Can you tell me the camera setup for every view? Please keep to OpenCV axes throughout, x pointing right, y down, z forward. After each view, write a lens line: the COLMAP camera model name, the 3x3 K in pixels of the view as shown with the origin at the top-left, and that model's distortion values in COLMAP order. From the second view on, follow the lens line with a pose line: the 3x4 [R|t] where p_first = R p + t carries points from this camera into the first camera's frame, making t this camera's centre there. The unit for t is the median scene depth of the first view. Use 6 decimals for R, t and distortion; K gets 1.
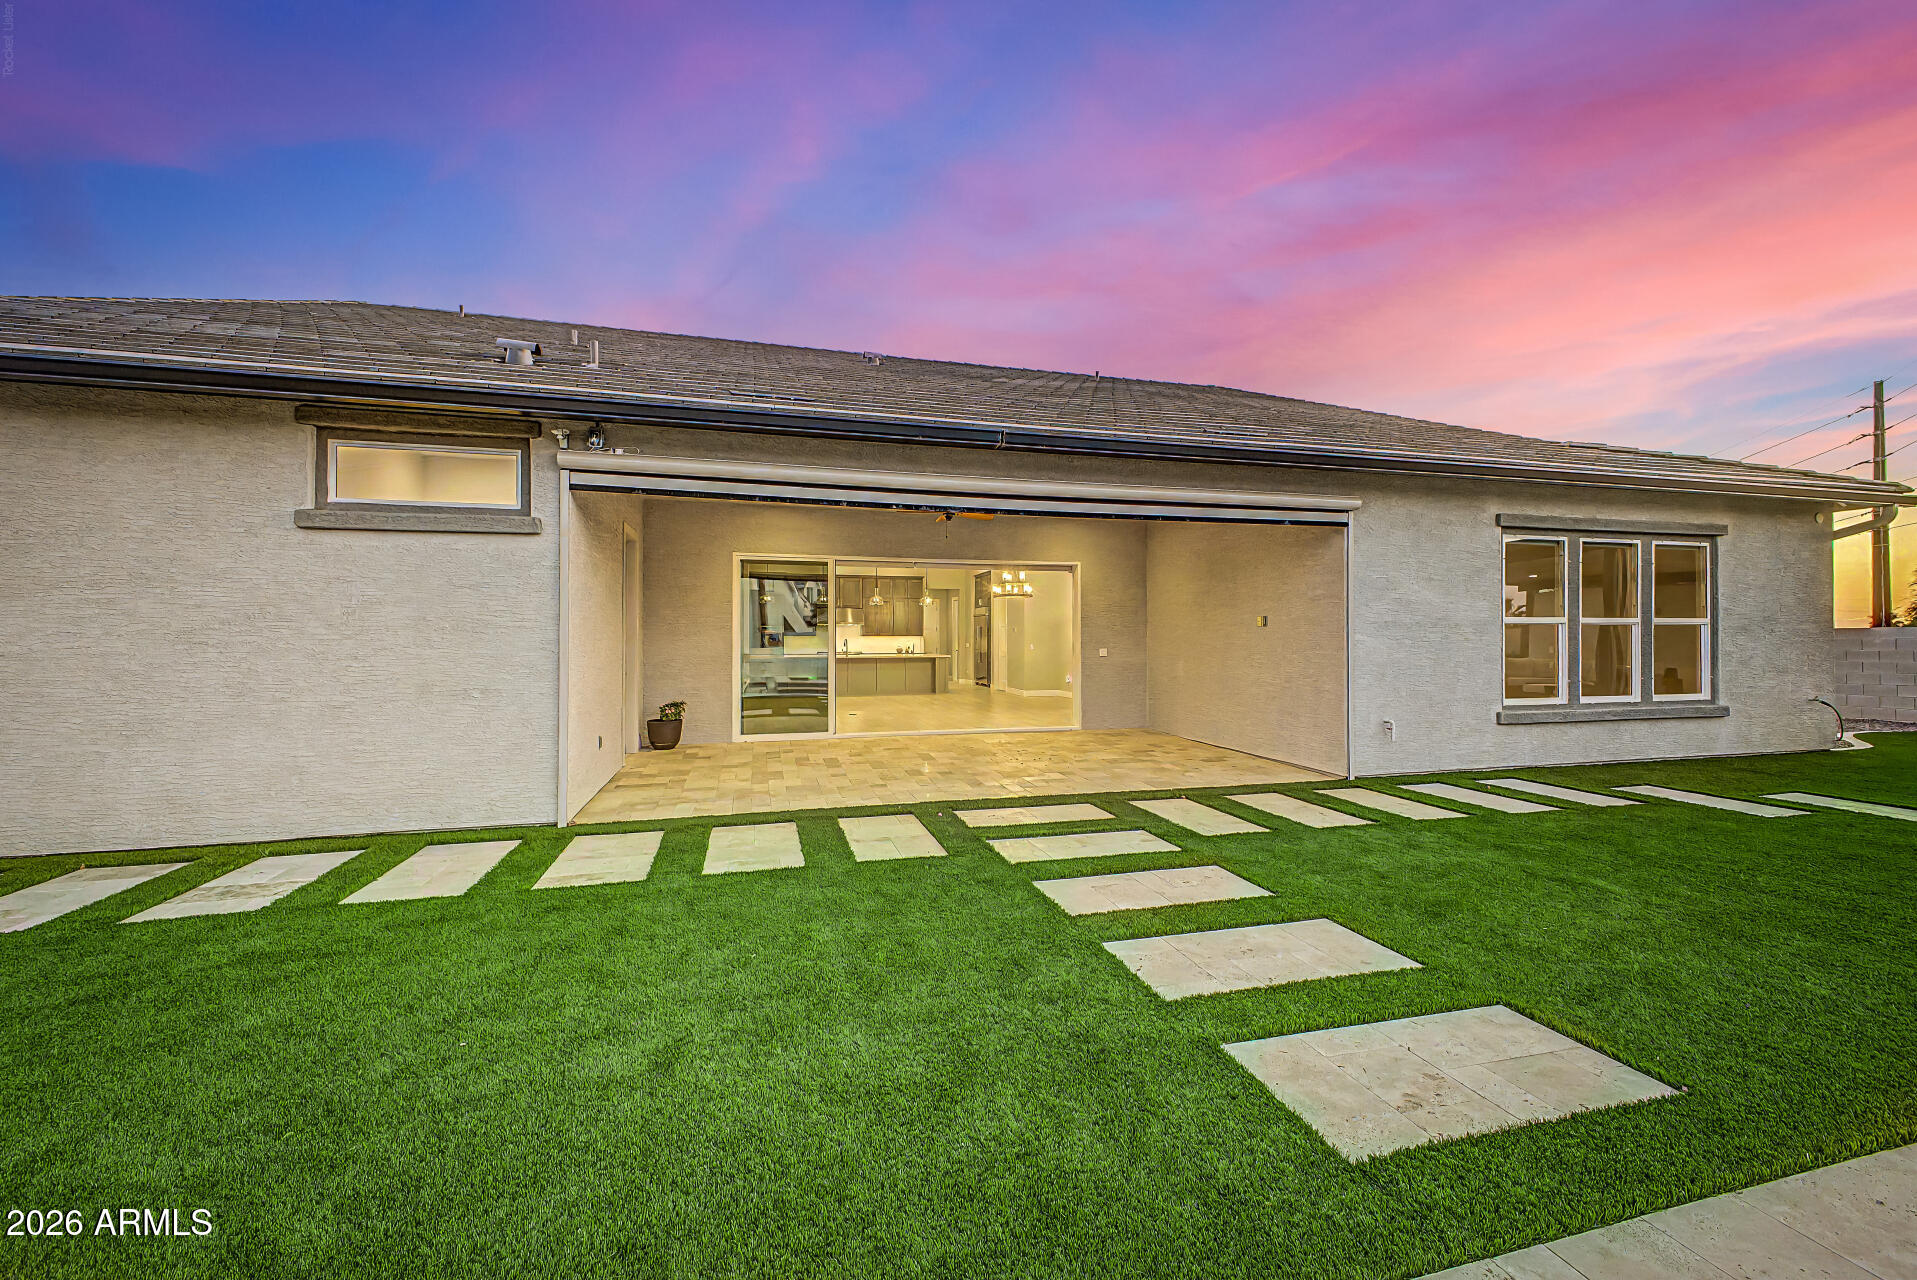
lens RADIAL K [[761.5, 0, 958.5], [0, 761.5, 640.0], [0, 0, 1]] dist [0.010533, -0.000245]
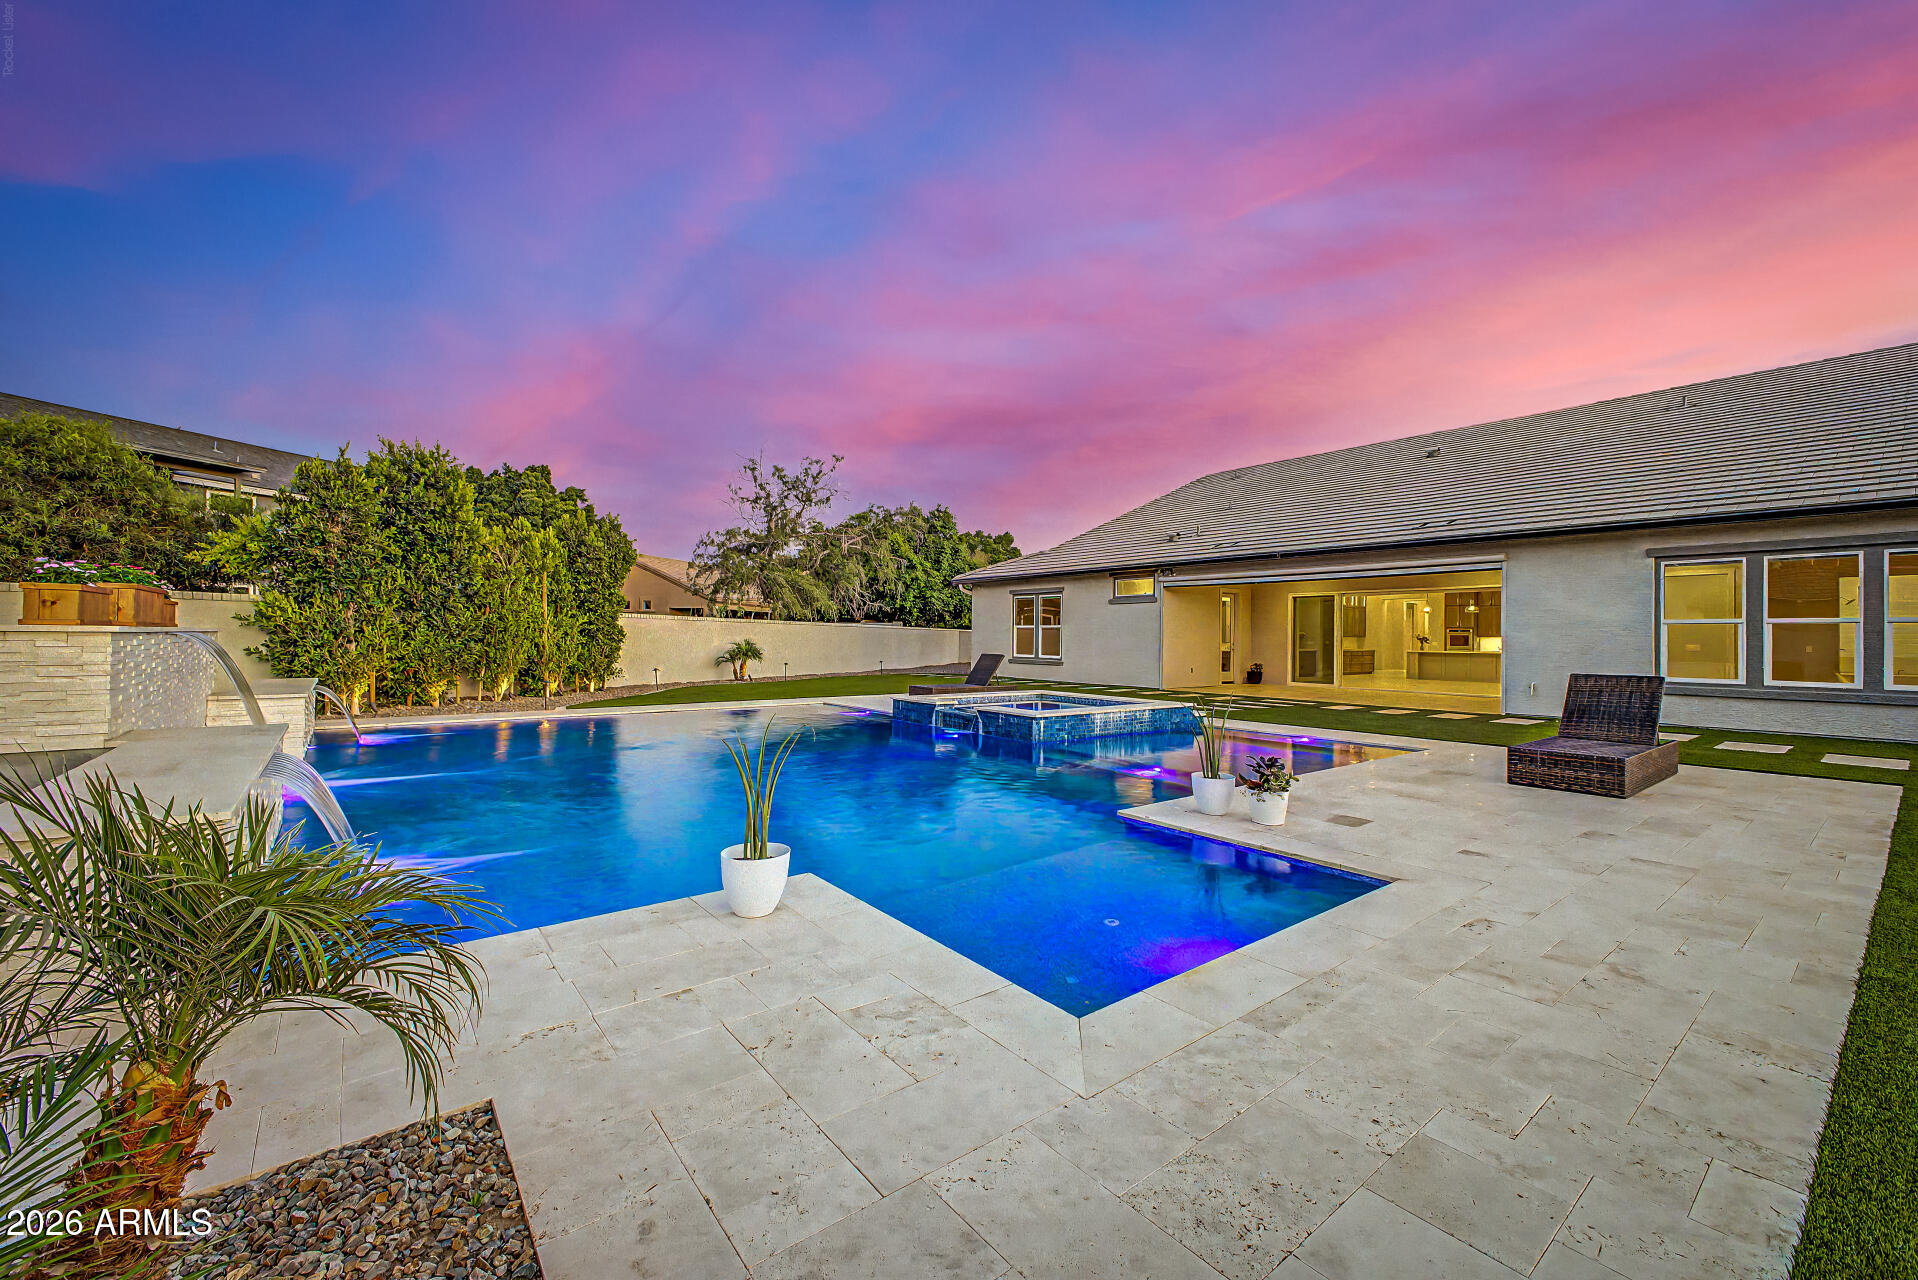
lens RADIAL K [[761.9, 0, 959.0], [0, 761.9, 640.0], [0, 0, 1]] dist [0.010533, -0.000245]
pose [[0.392795, 0.006432, -0.919604, 1.385931], [-0.012704, 0.999918, 0.001567, 0.020251], [0.919538, 0.011067, 0.392844, -0.692068]]
